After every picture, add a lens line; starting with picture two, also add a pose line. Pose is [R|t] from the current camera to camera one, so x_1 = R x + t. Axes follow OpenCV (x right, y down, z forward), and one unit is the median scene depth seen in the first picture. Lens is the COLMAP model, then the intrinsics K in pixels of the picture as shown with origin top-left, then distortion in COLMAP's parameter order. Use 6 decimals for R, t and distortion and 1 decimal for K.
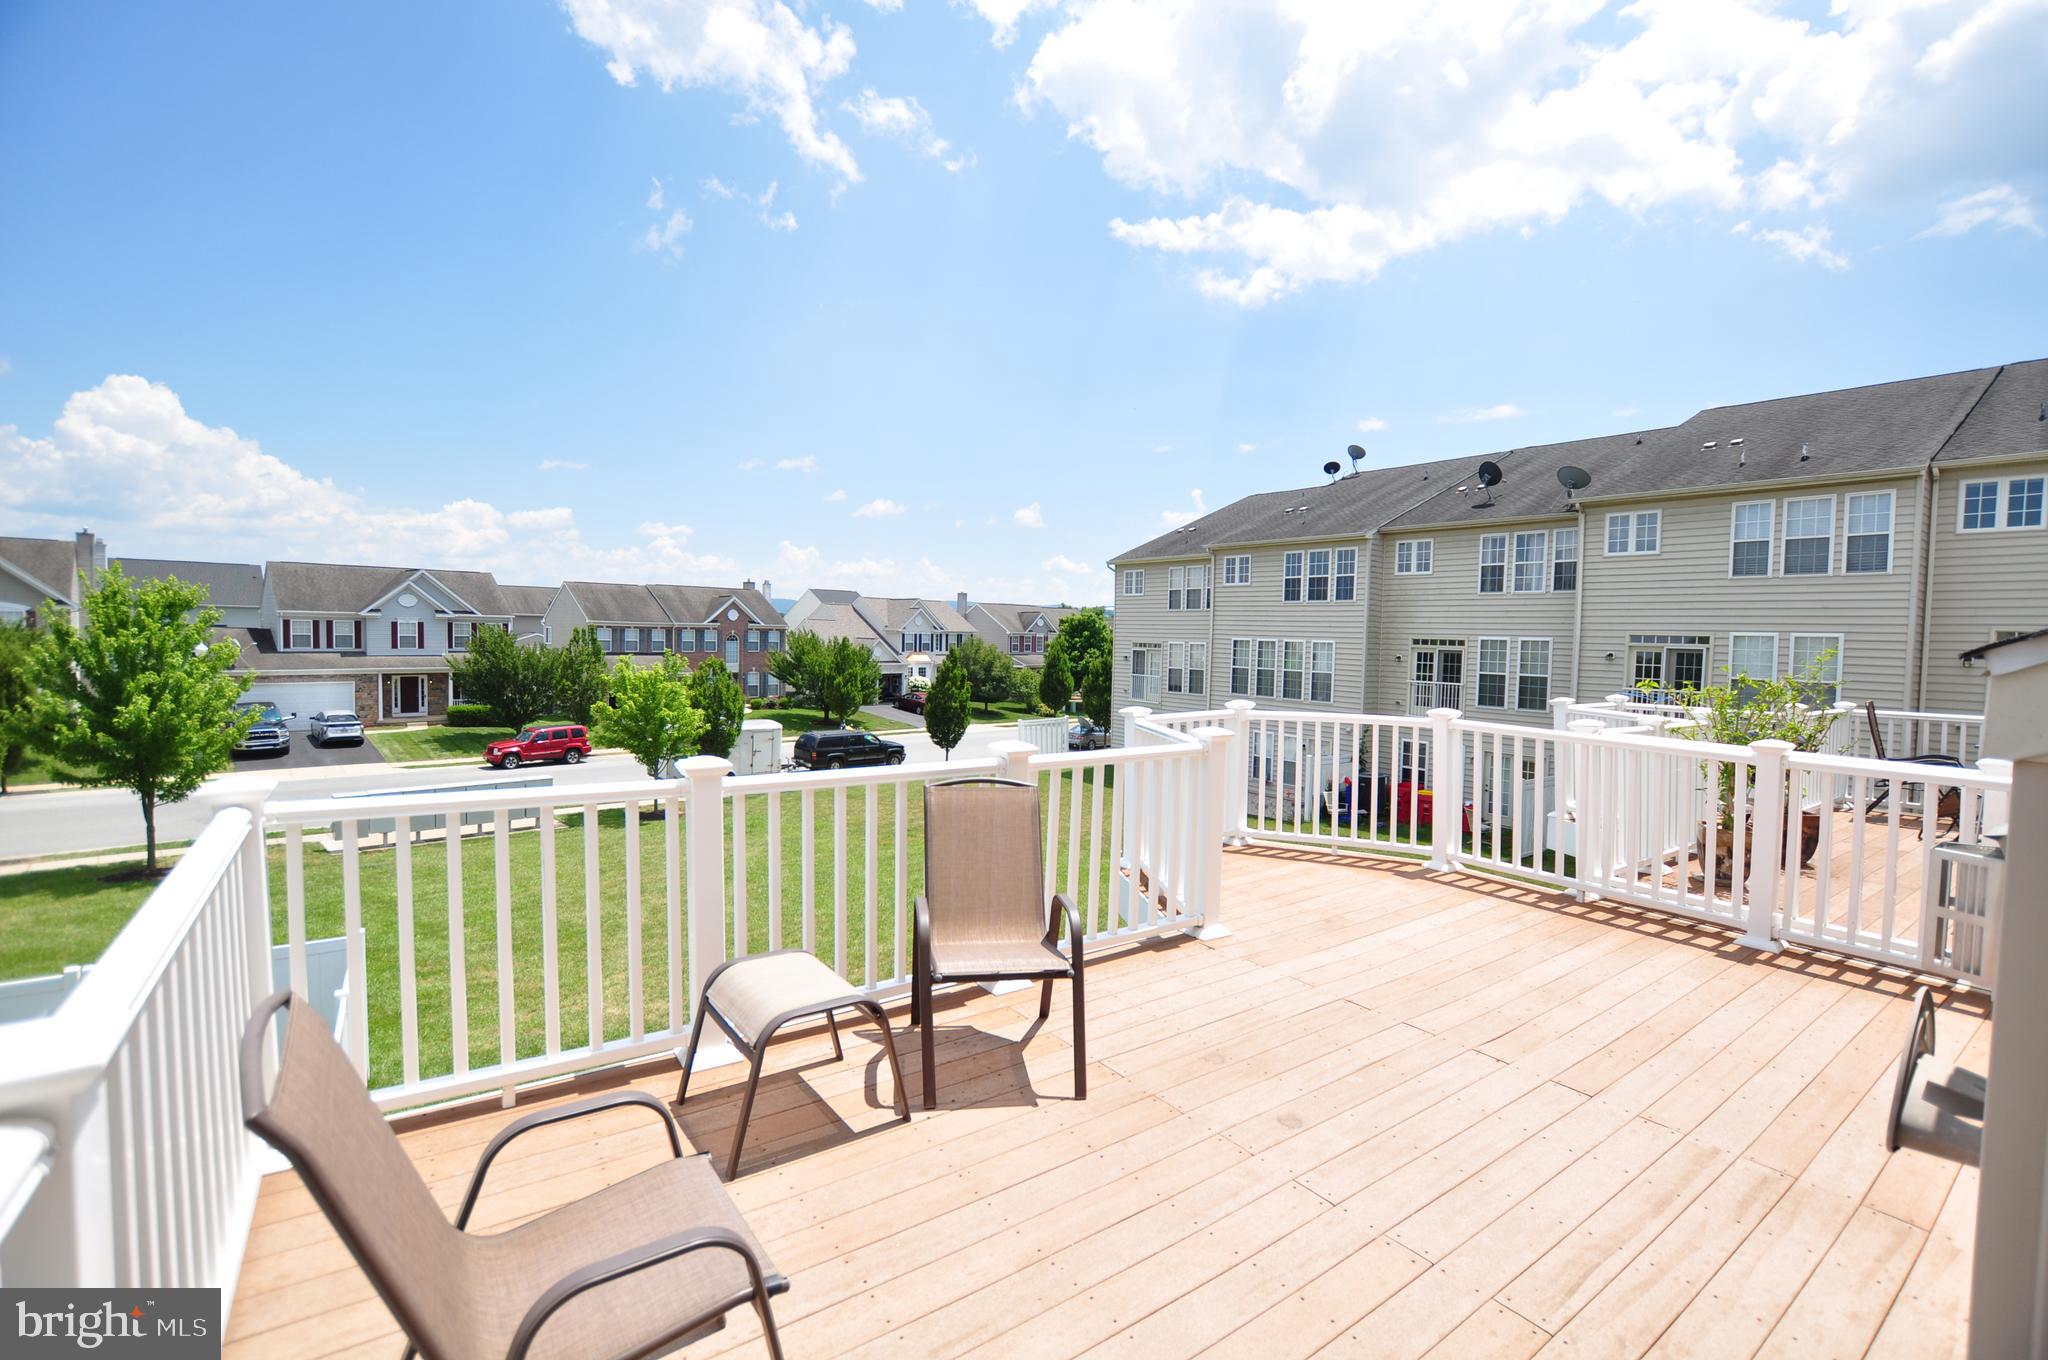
lens RADIAL K [[905.3, 0, 1017.3], [0, 905.3, 673.5], [0, 0, 1]] dist [-0.031295, 0.003426]
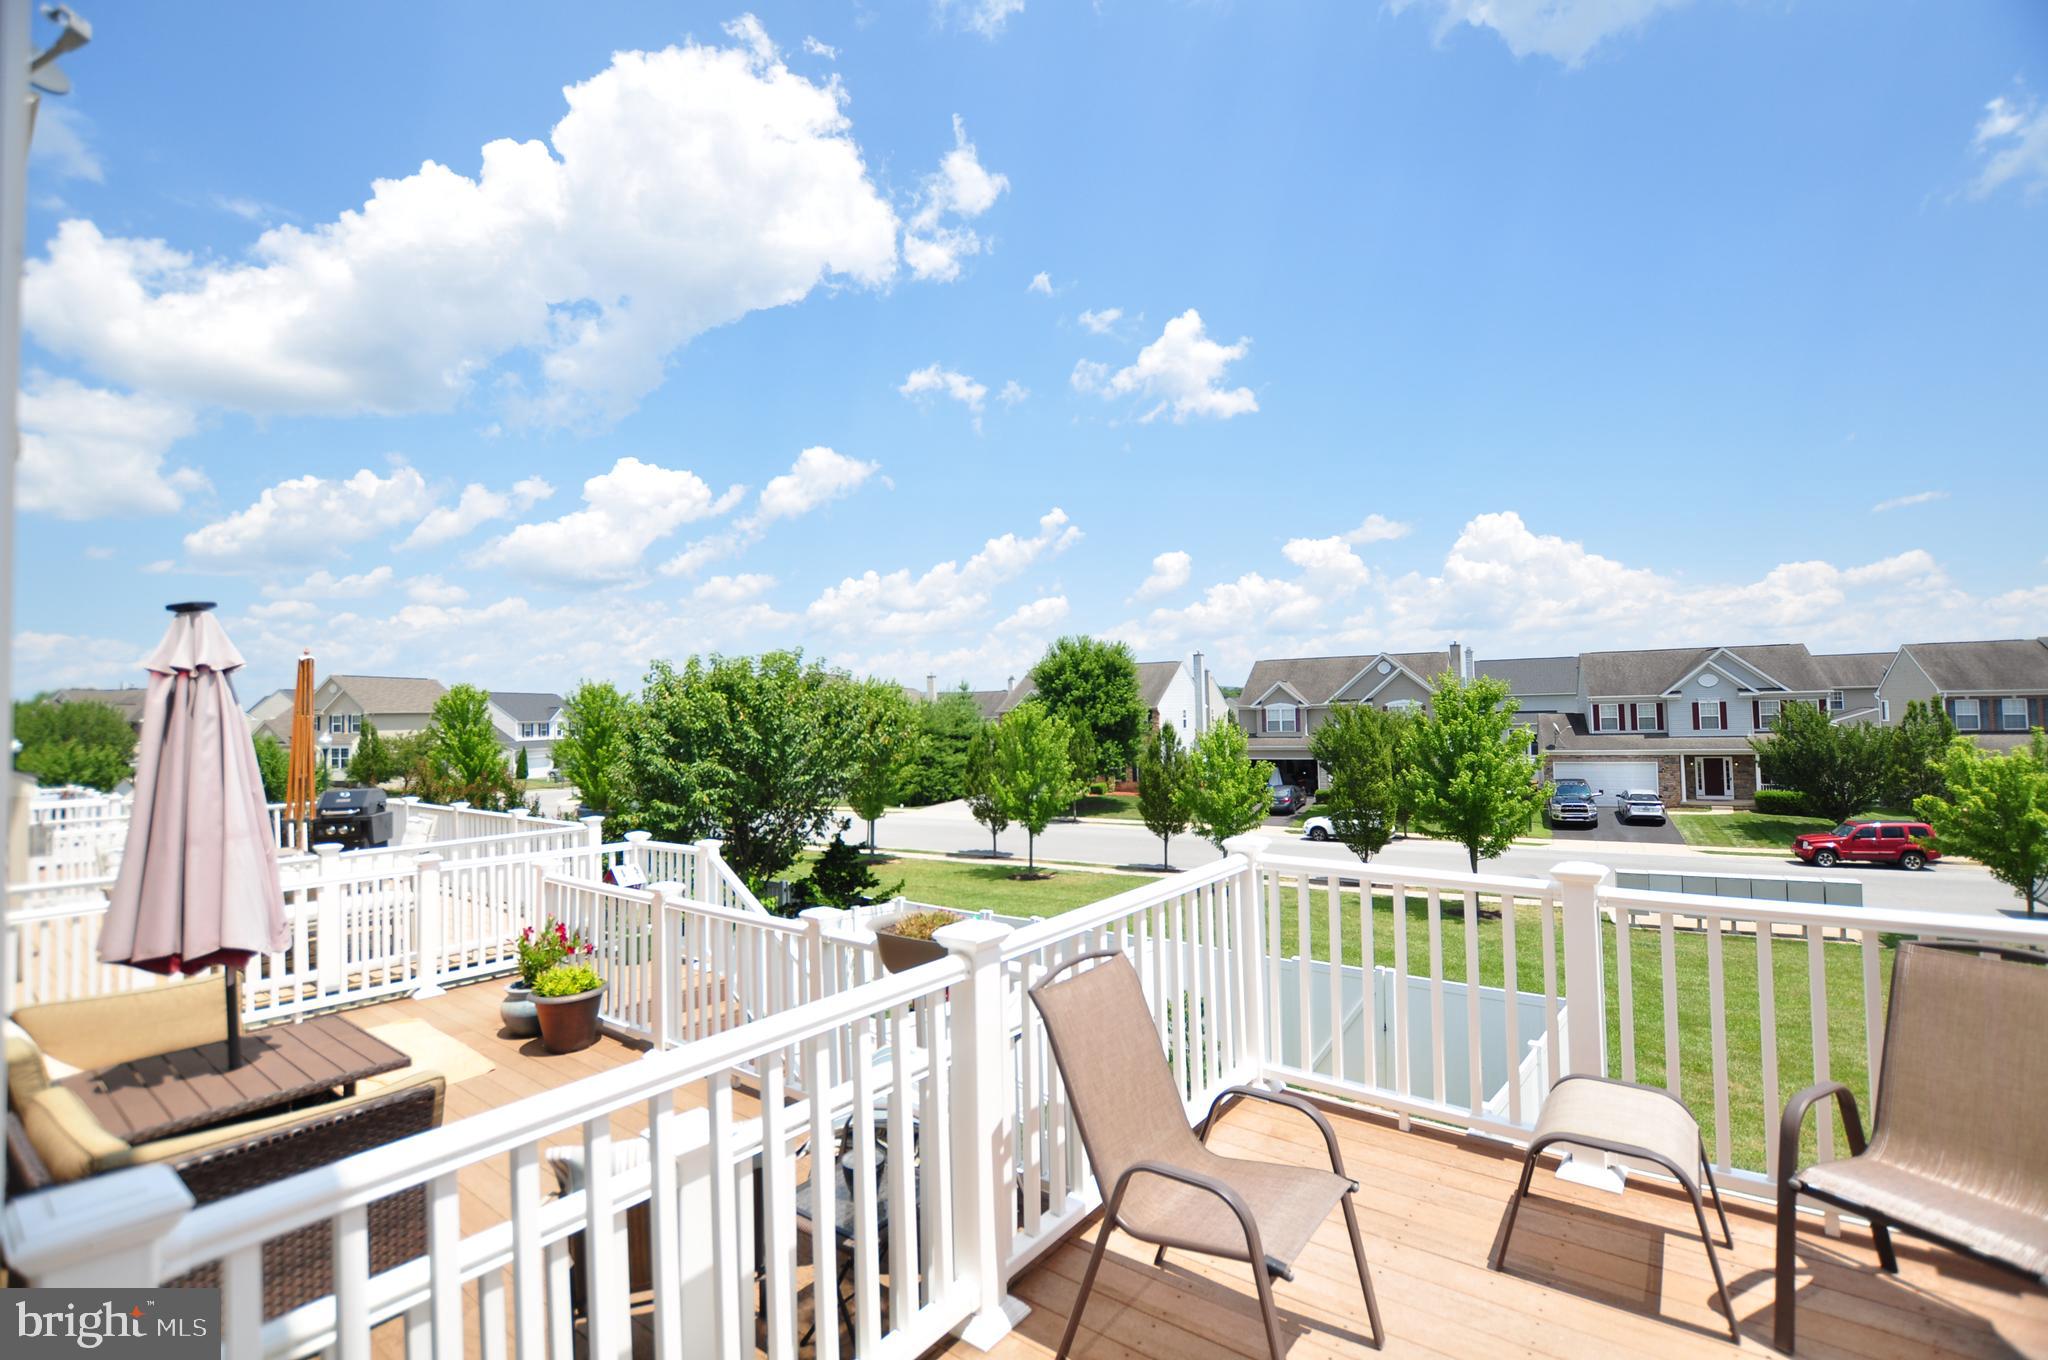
lens RADIAL K [[905.3, 0, 1031.6], [0, 905.3, 670.4], [0, 0, 1]] dist [-0.031295, 0.003426]
pose [[0.280438, -0.073106, -0.957084, 0.052279], [-0.013840, 0.996684, -0.080186, -0.004260], [0.959772, 0.035733, 0.278496, 0.014082]]
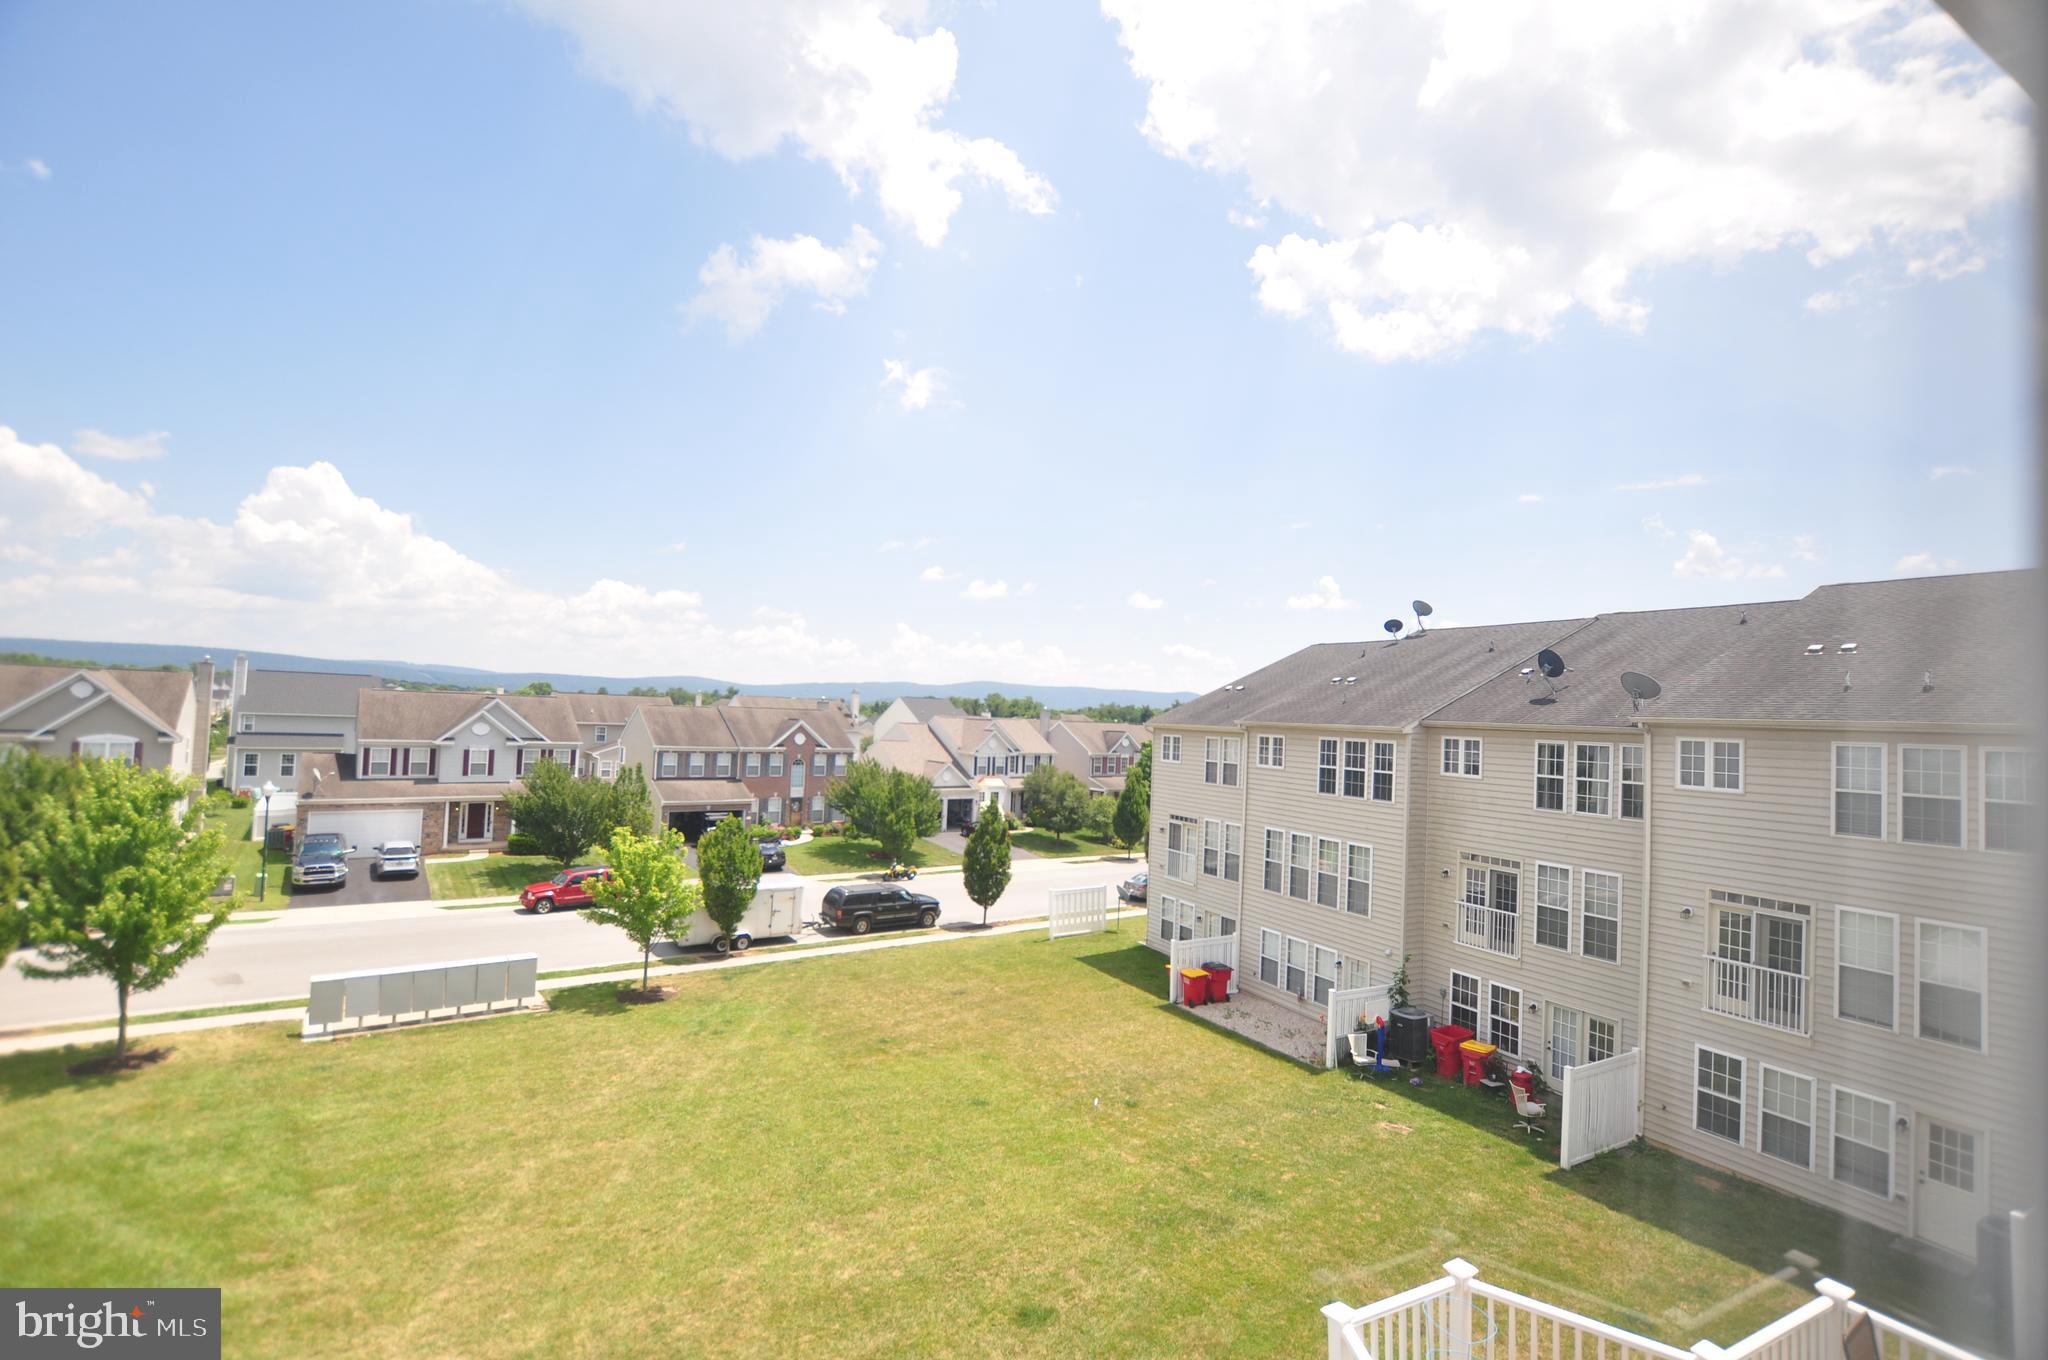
lens RADIAL K [[905.3, 0, 1060.2], [0, 905.3, 641.9], [0, 0, 1]] dist [-0.031295, 0.003426]
pose [[0.991260, 0.010769, -0.131479, 0.129042], [-0.023084, 0.995444, -0.092508, -0.113577], [0.129884, 0.094734, 0.986993, 0.065023]]
